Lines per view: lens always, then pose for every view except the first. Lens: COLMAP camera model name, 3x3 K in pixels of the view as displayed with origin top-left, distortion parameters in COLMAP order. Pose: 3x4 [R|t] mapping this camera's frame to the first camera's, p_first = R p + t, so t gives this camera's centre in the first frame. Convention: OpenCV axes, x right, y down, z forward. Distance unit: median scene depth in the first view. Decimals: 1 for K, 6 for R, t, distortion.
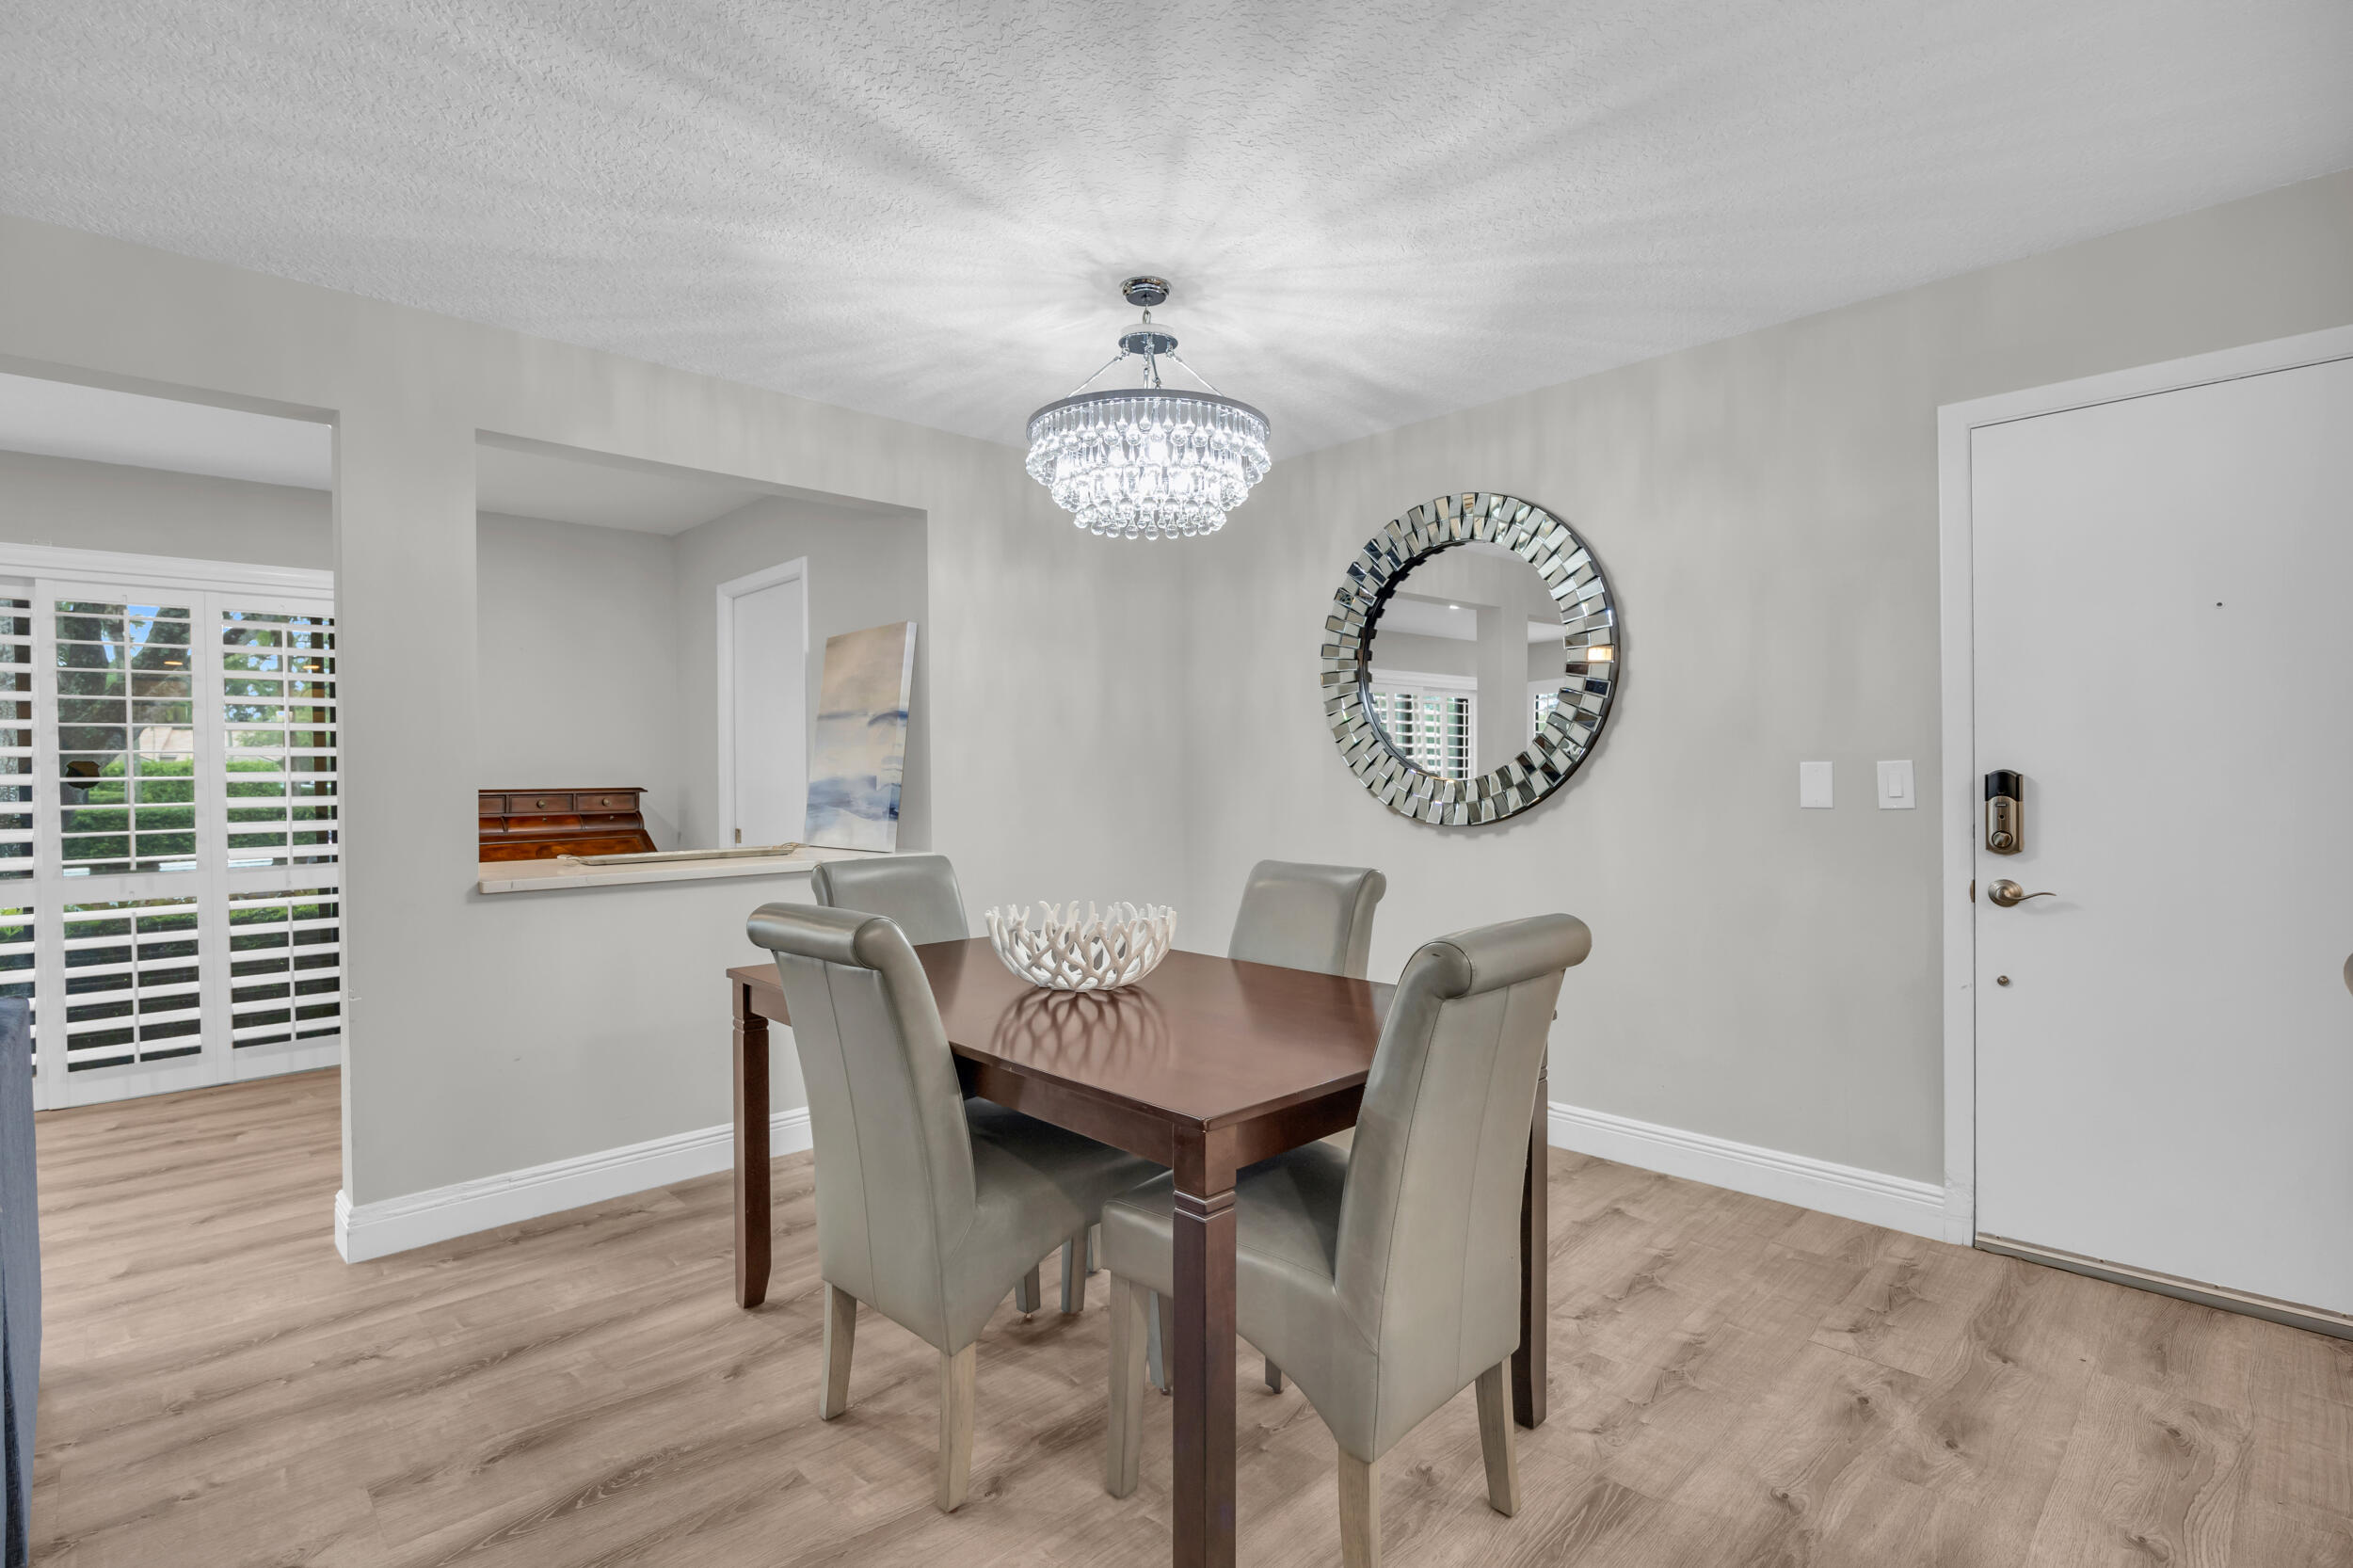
lens RADIAL K [[1109.2, 0, 1173.7], [0, 1109.2, 781.2], [0, 0, 1]] dist [-0.010336, -0.000234]
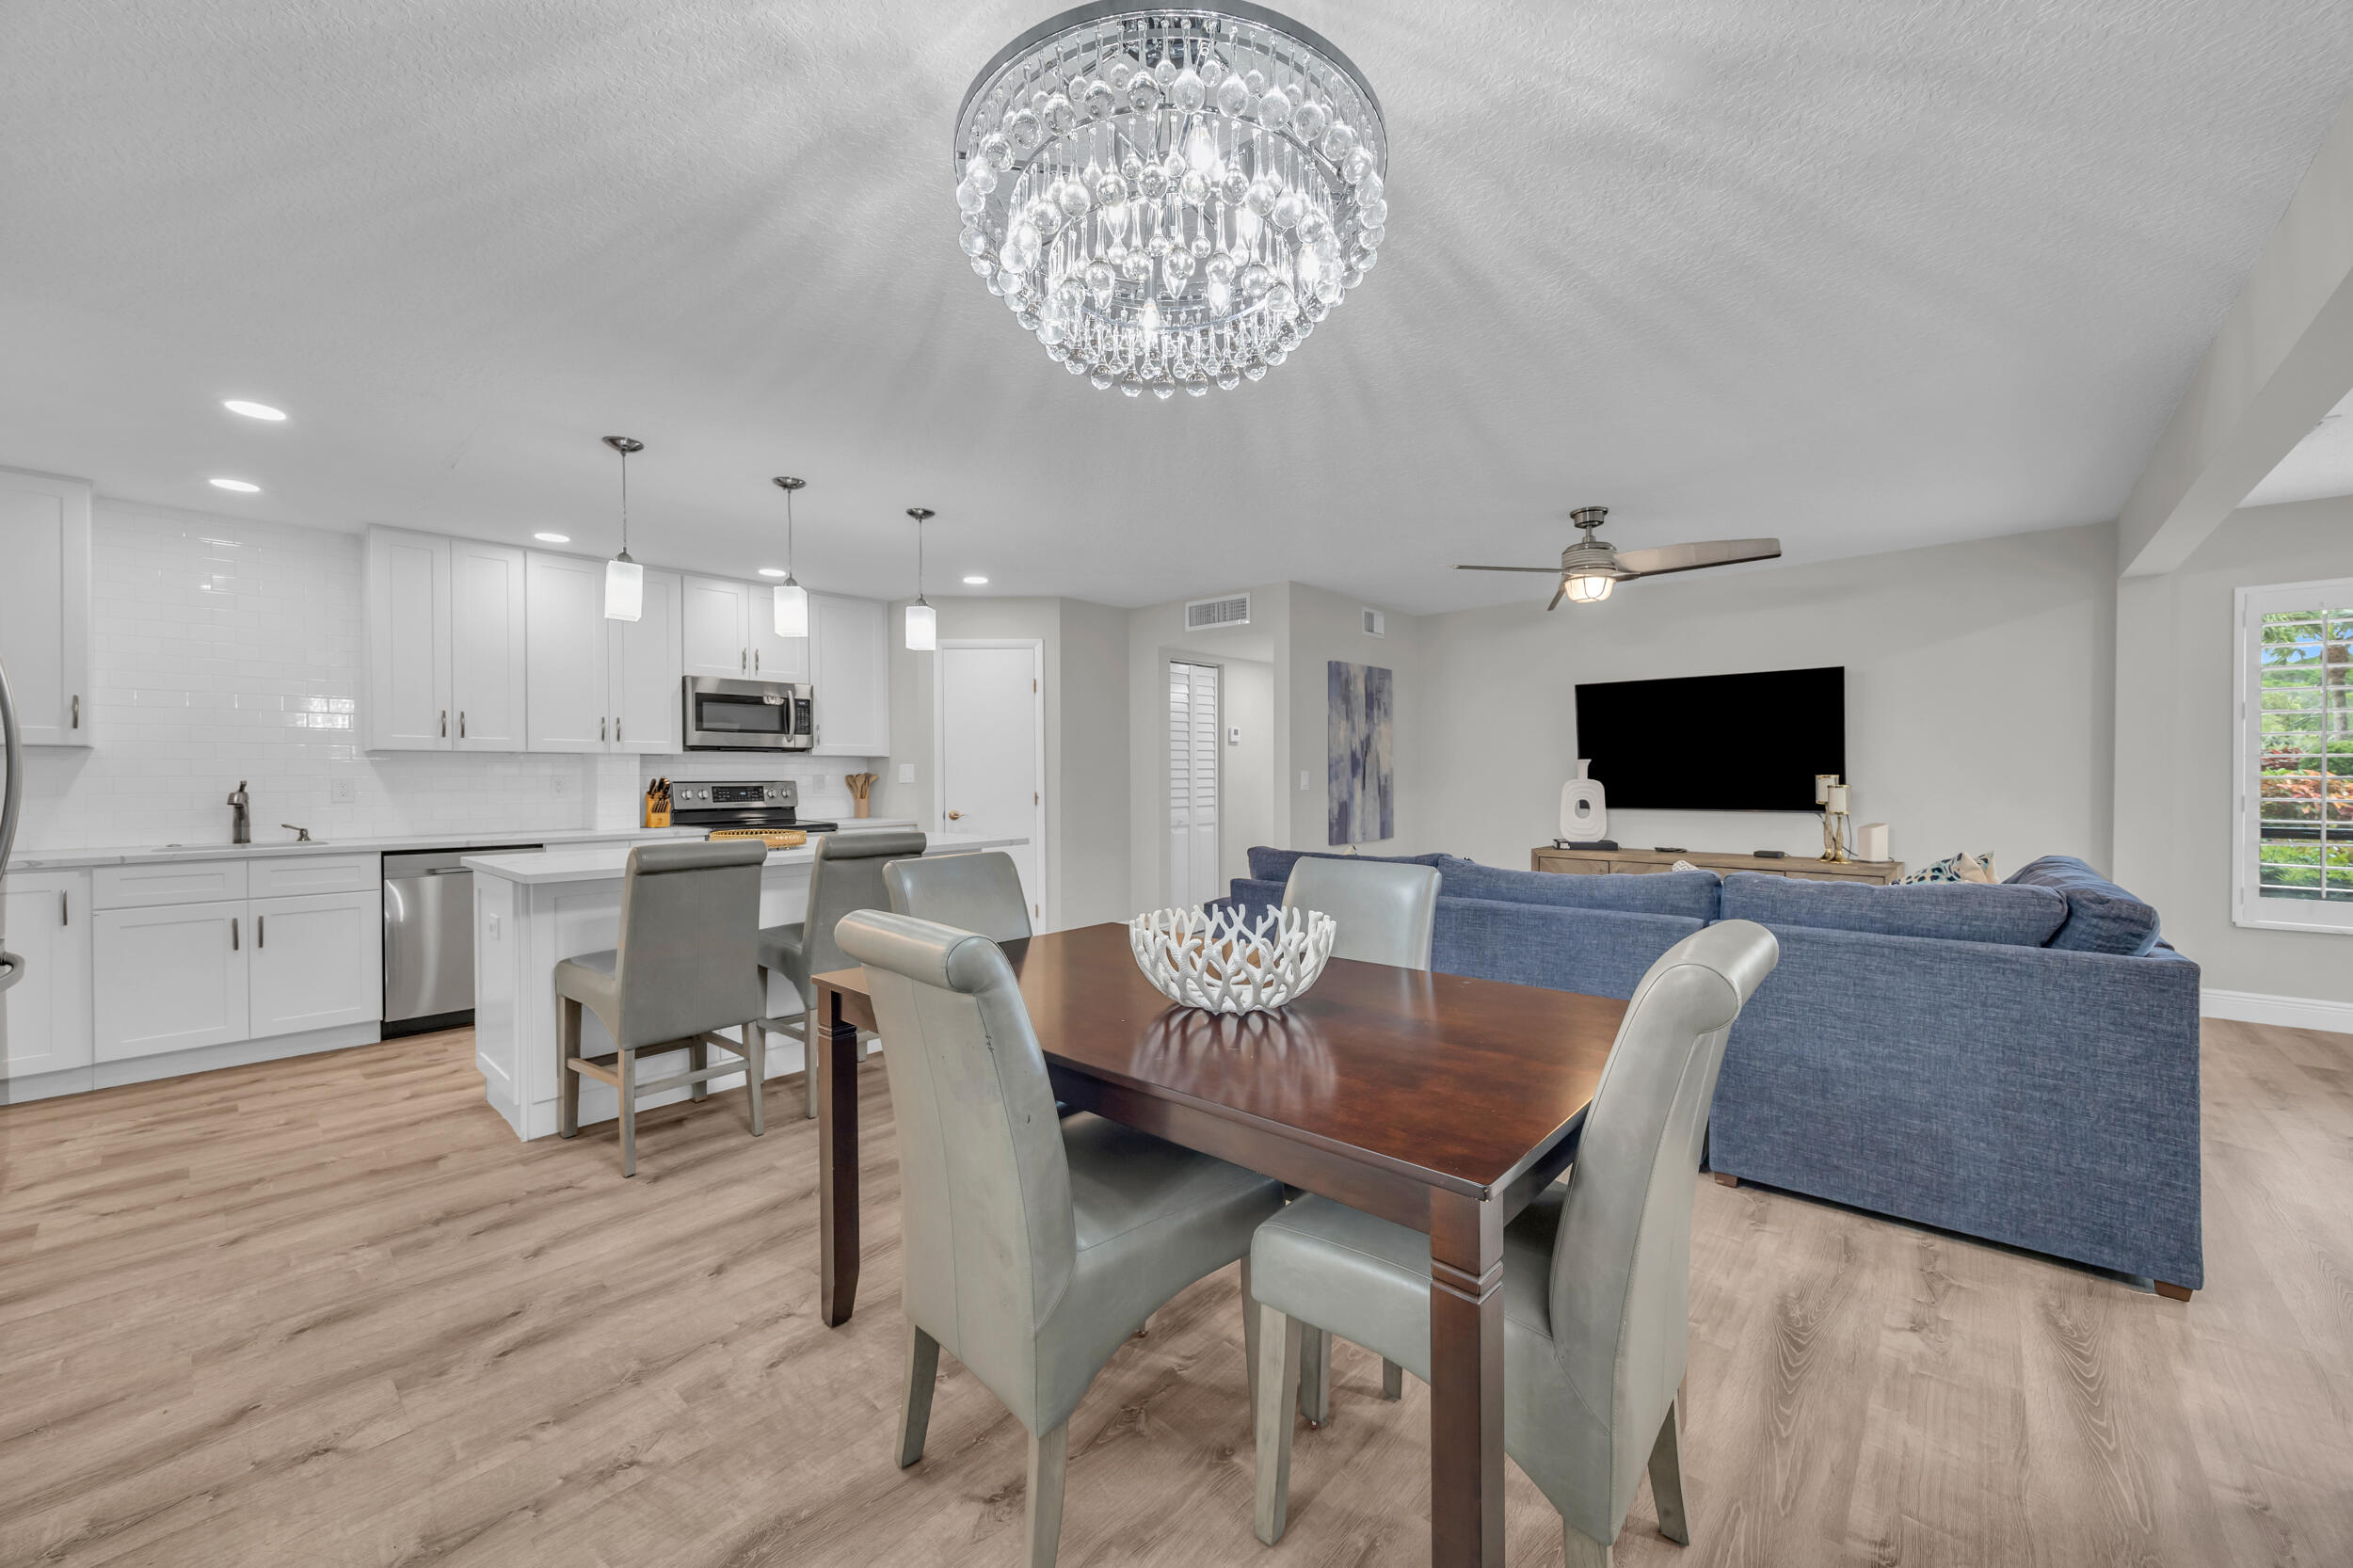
lens RADIAL K [[900.4, 0, 1174.4], [0, 900.4, 782.3], [0, 0, 1]] dist [-0.001086, -0.000210]
pose [[-0.997299, 0.014882, -0.071926, 0.011137], [0.013605, 0.999742, 0.018209, -0.009047], [0.072178, 0.017181, -0.997244, 1.233352]]
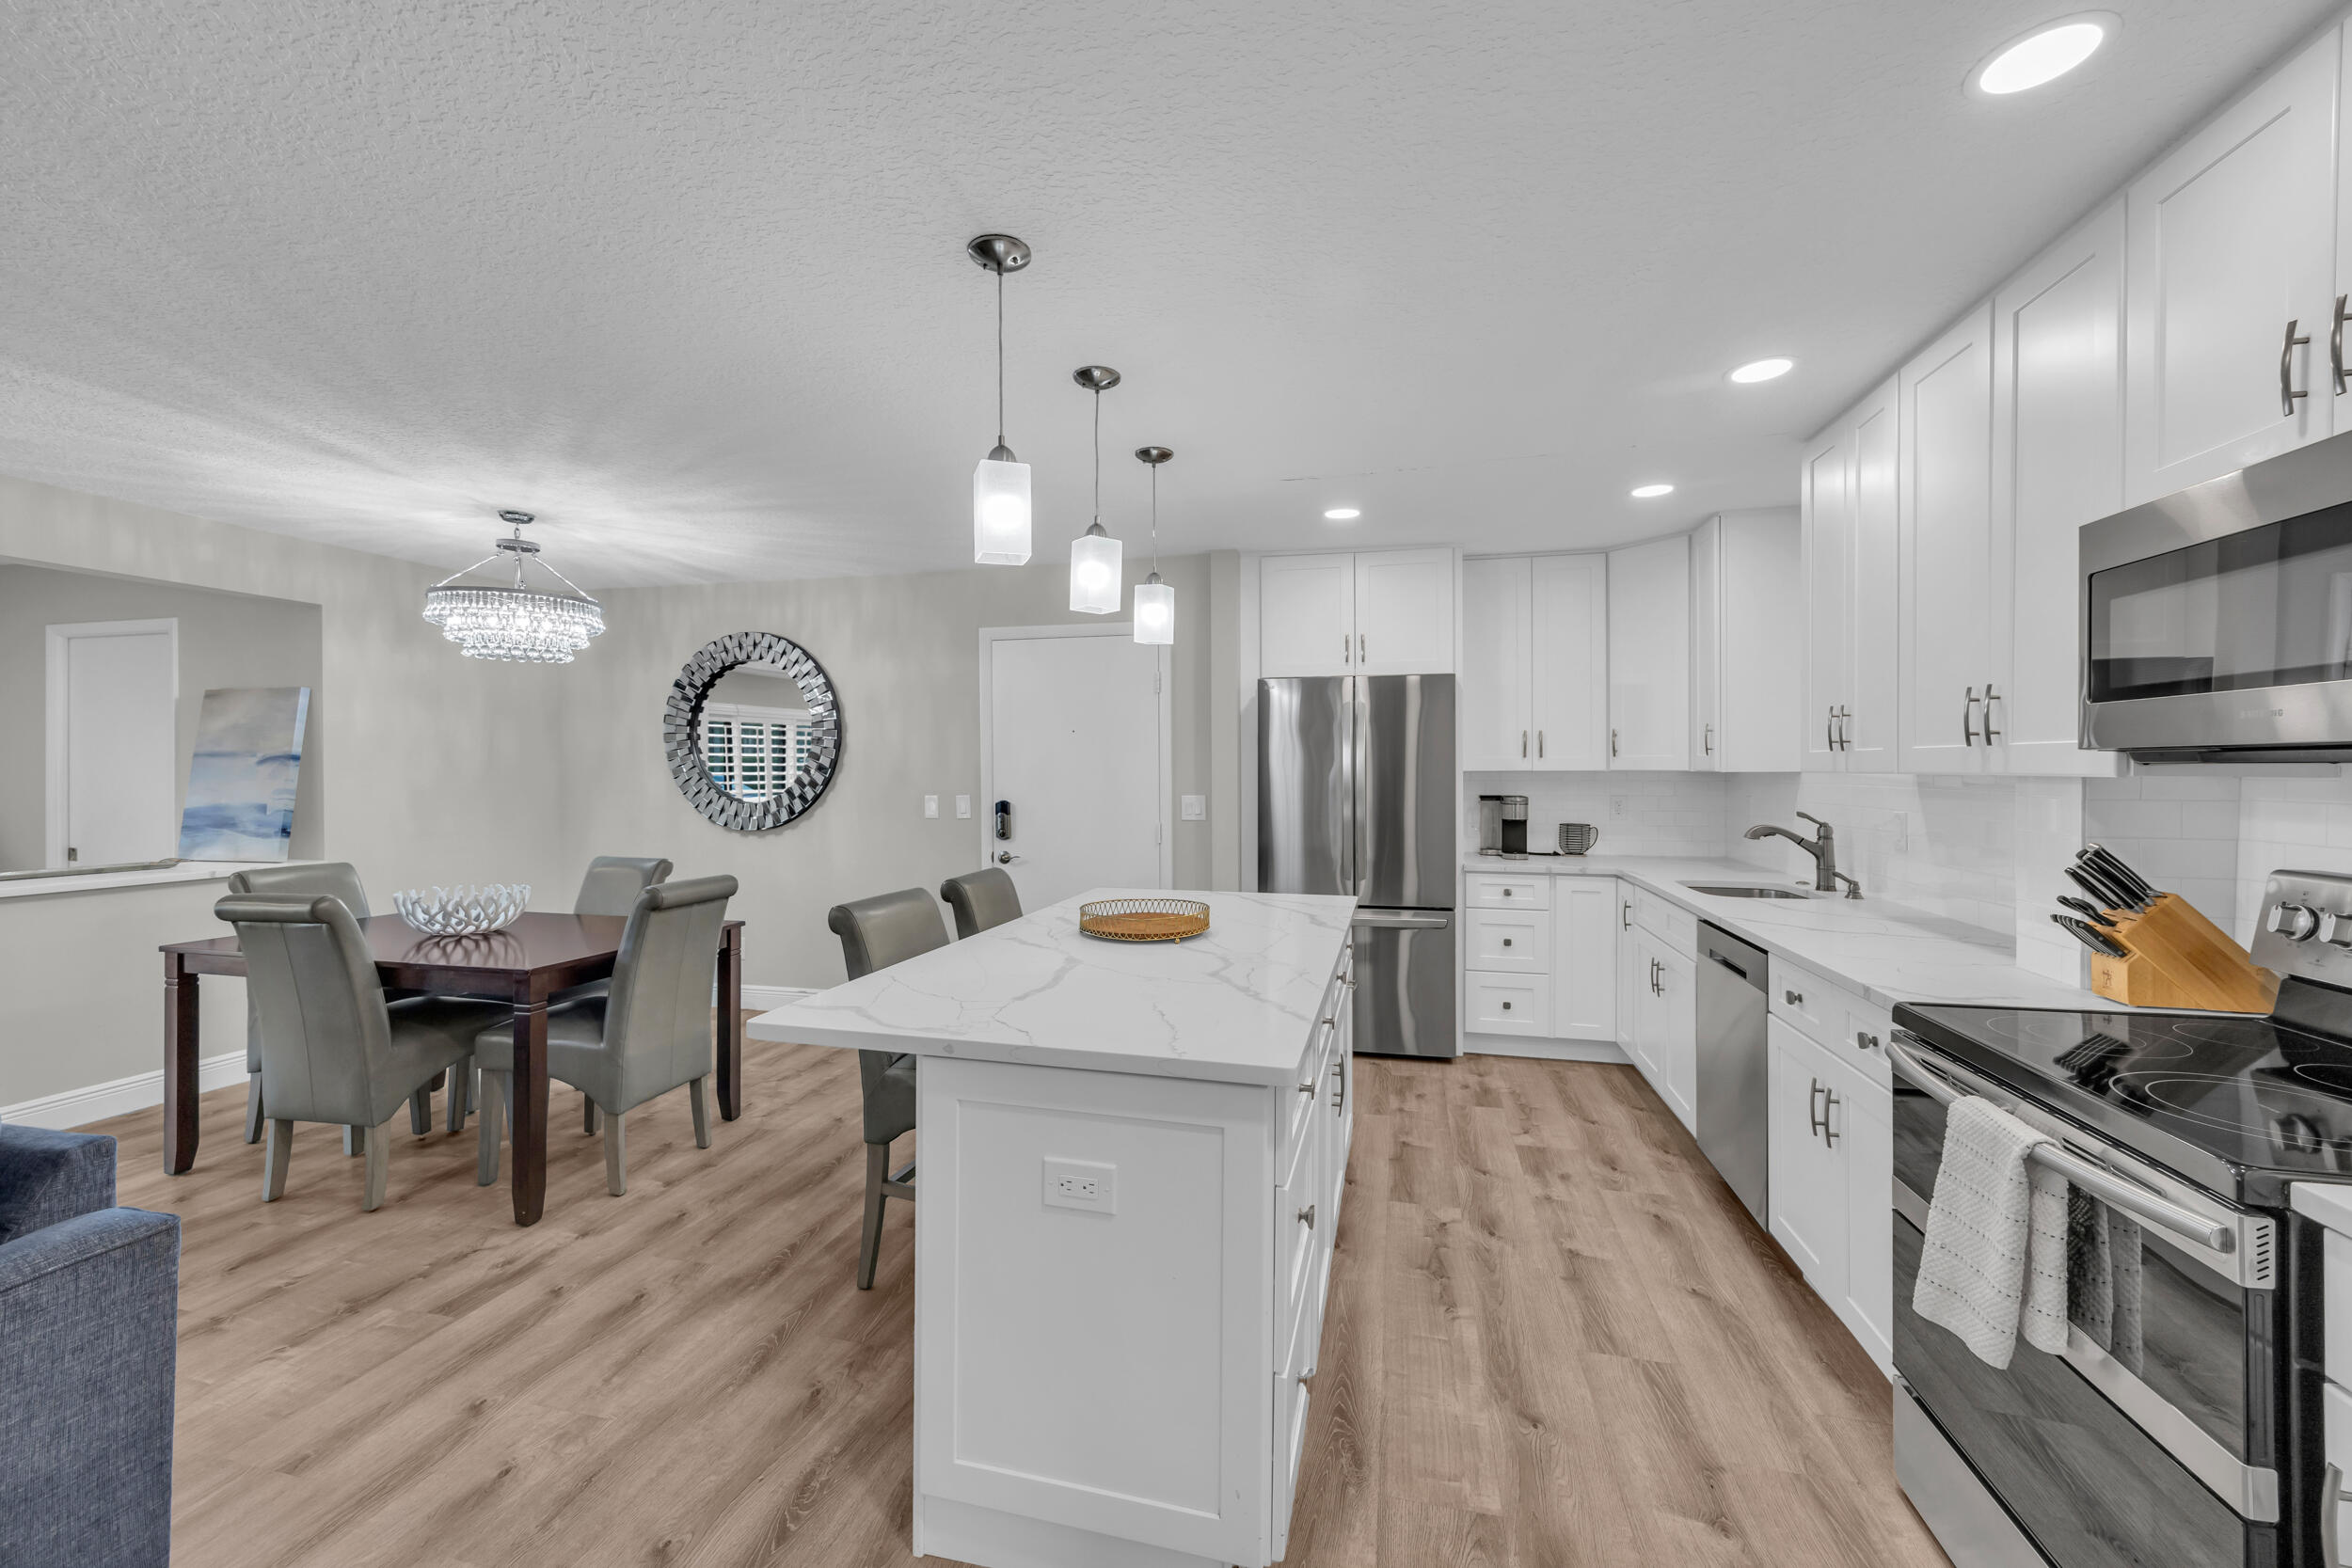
lens RADIAL K [[926.0, 0, 1176.6], [0, 926.0, 774.5], [0, 0, 1]] dist [0.007024, -0.000229]
pose [[0.843490, 0.005642, 0.537115, 0.052504], [-0.001713, 0.999968, -0.007813, -0.039074], [-0.537142, 0.005670, 0.843473, -0.588371]]
